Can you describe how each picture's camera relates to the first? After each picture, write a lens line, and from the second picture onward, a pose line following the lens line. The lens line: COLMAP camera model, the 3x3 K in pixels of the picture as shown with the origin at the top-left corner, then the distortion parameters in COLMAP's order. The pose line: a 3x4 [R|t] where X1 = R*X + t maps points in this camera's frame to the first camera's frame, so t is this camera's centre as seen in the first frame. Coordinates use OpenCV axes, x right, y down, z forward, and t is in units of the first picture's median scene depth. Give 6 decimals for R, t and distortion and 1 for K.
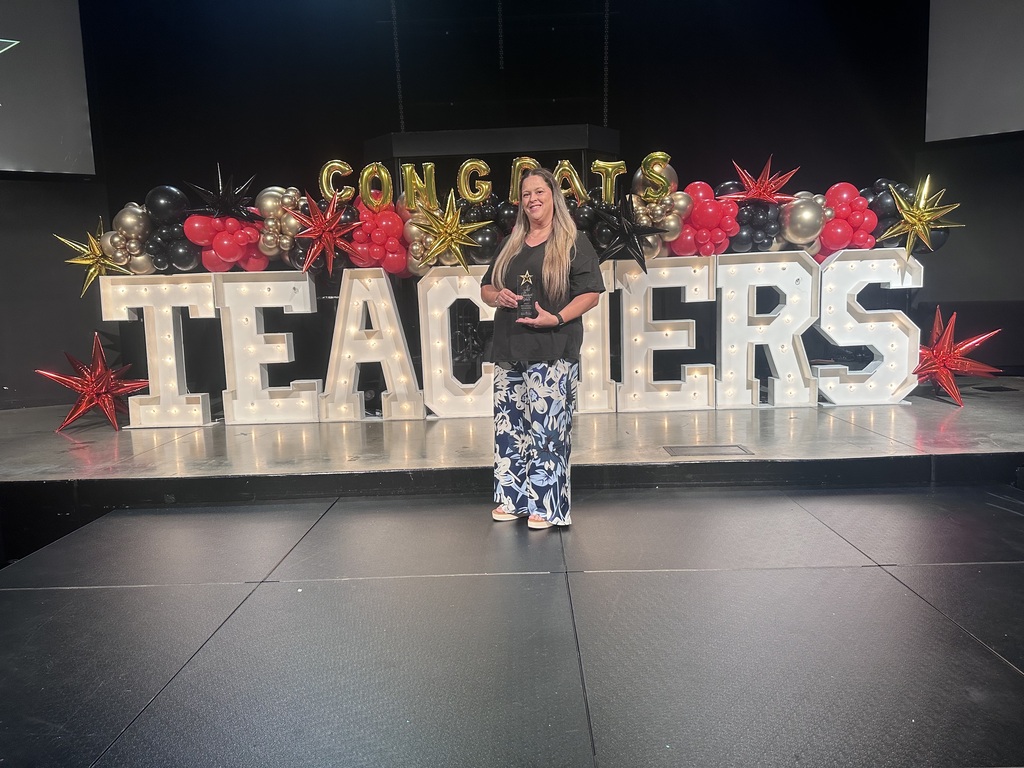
lens RADIAL K [[707.2, 0, 512.0], [0, 707.2, 384.0], [0, 0, 1]] dist [0.061864, -0.003548]
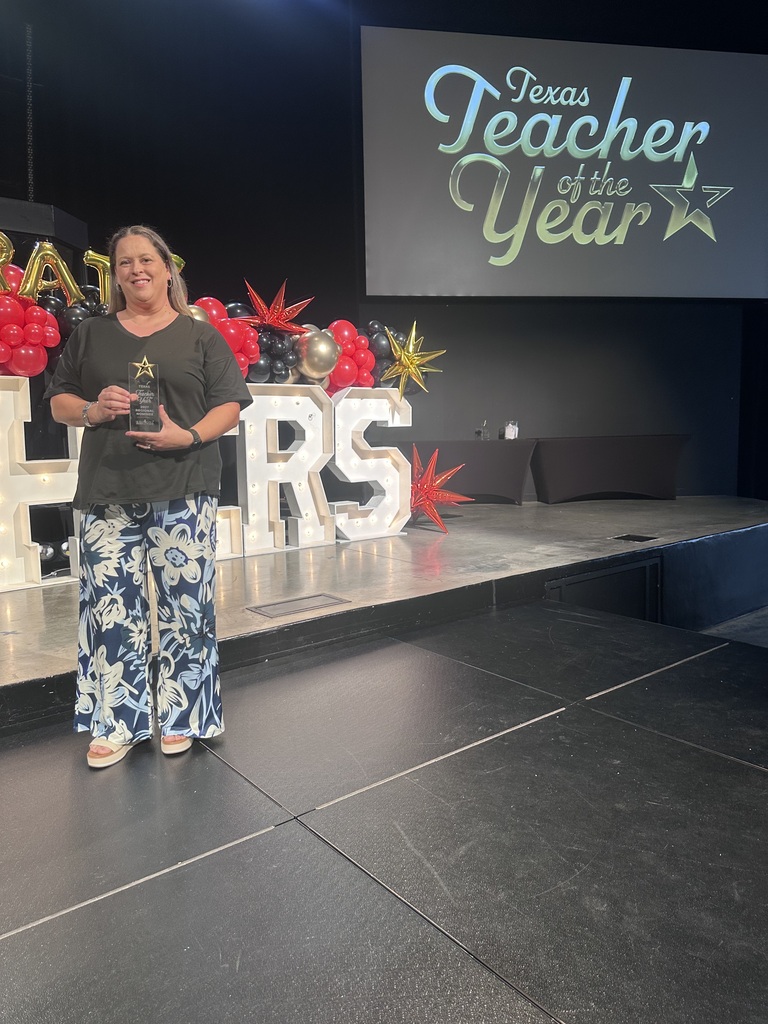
lens RADIAL K [[707.2, 0, 384.0], [0, 707.2, 512.0], [0, 0, 1]] dist [0.061864, -0.003548]
pose [[0.780268, -0.054644, 0.623053, -0.131563], [0.068101, 0.997676, 0.002215, -0.010427], [-0.621726, 0.040702, 0.782176, 0.198001]]
